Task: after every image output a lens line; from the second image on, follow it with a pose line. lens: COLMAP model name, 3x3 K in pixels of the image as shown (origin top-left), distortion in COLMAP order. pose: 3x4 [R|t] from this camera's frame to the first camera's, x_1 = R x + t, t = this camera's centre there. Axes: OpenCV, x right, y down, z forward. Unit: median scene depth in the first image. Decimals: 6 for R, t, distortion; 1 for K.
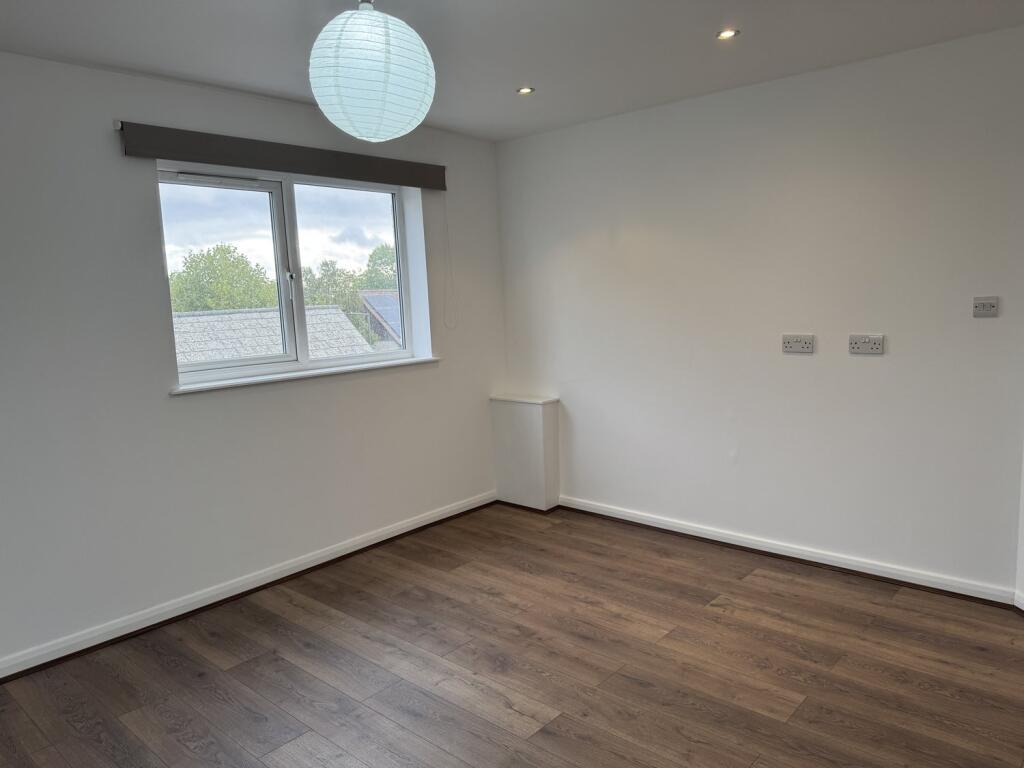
lens RADIAL K [[727.0, 0, 517.9], [0, 727.0, 385.1], [0, 0, 1]] dist [0.046301, -0.040887]
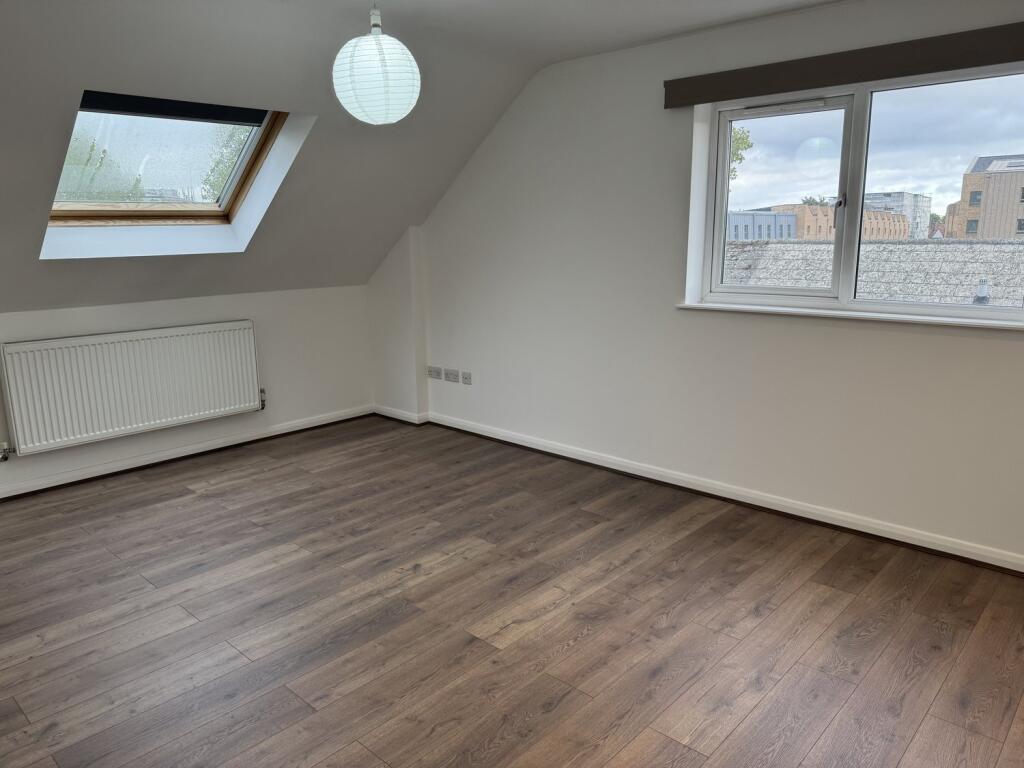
lens RADIAL K [[727.0, 0, 517.9], [0, 727.0, 385.1], [0, 0, 1]] dist [0.046301, -0.040887]
pose [[-0.020775, 0.245043, -0.969290, 0.714807], [-0.127298, 0.960960, 0.245666, -0.121509], [0.991647, 0.128492, 0.011230, 0.717095]]
